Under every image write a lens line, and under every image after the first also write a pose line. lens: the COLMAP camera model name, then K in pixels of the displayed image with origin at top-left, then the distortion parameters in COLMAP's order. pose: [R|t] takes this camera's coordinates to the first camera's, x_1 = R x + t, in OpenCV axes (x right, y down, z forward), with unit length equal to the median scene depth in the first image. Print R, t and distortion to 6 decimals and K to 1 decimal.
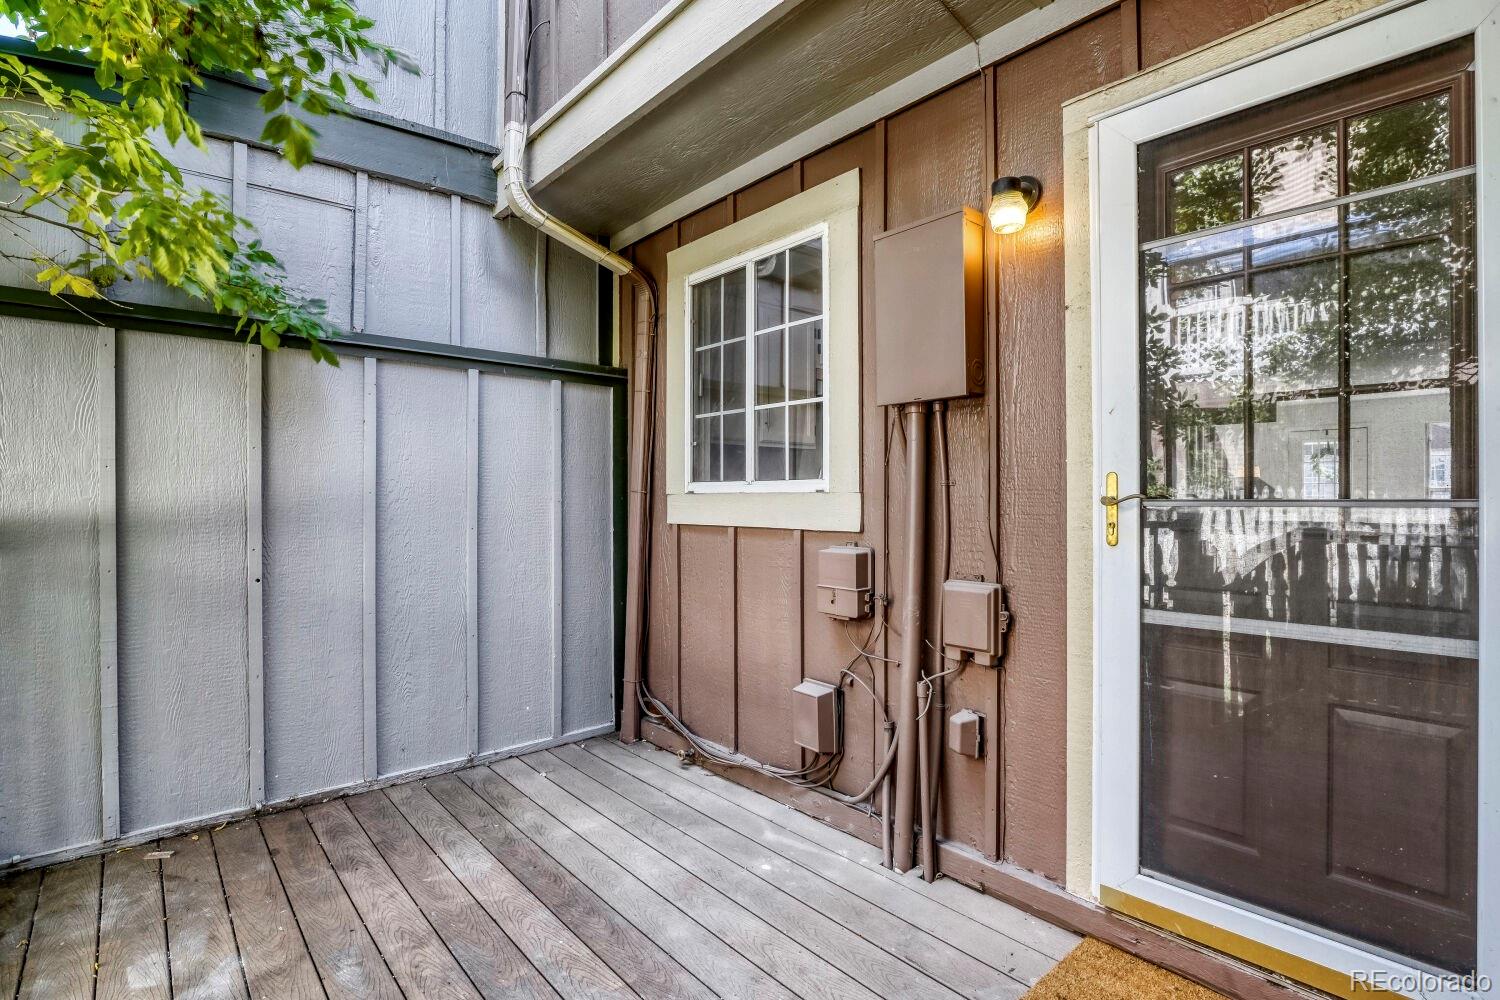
lens RADIAL K [[742.1, 0, 757.8], [0, 742.1, 497.0], [0, 0, 1]] dist [-0.009339, 0.001173]
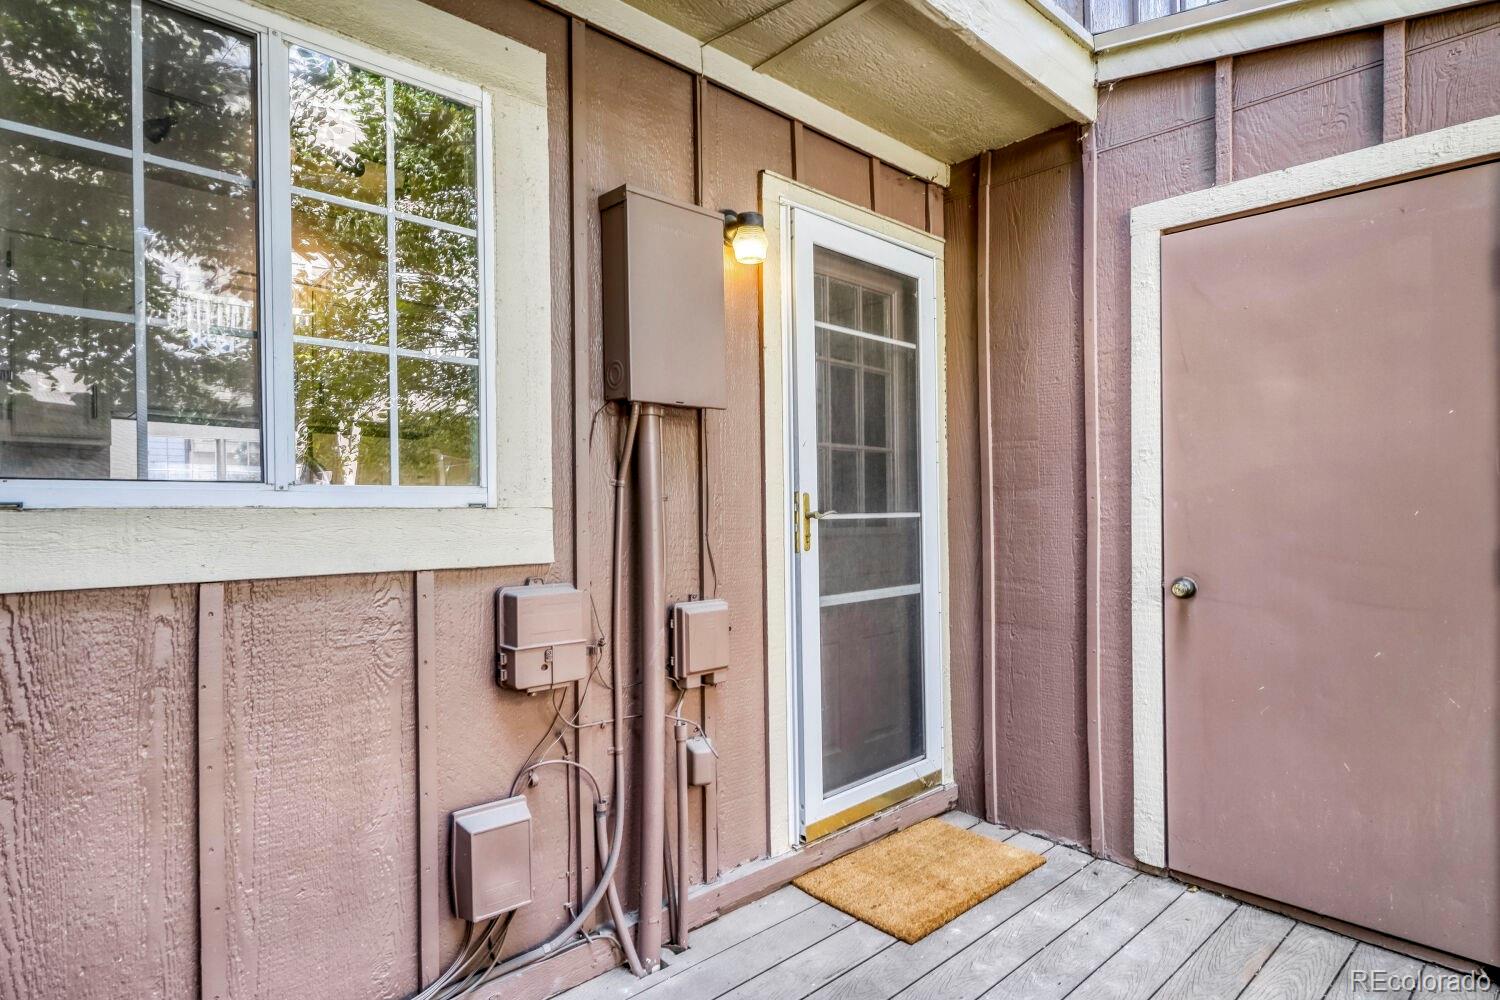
lens RADIAL K [[764.9, 0, 750.0], [0, 764.9, 500.0], [0, 0, 1]] dist [-0.036311, 0.010444]
pose [[0.001700, 0.020238, 0.999794, -0.756209], [0.011899, 0.999724, -0.020257, 0.004756], [-0.999928, 0.011931, 0.001458, 1.013716]]
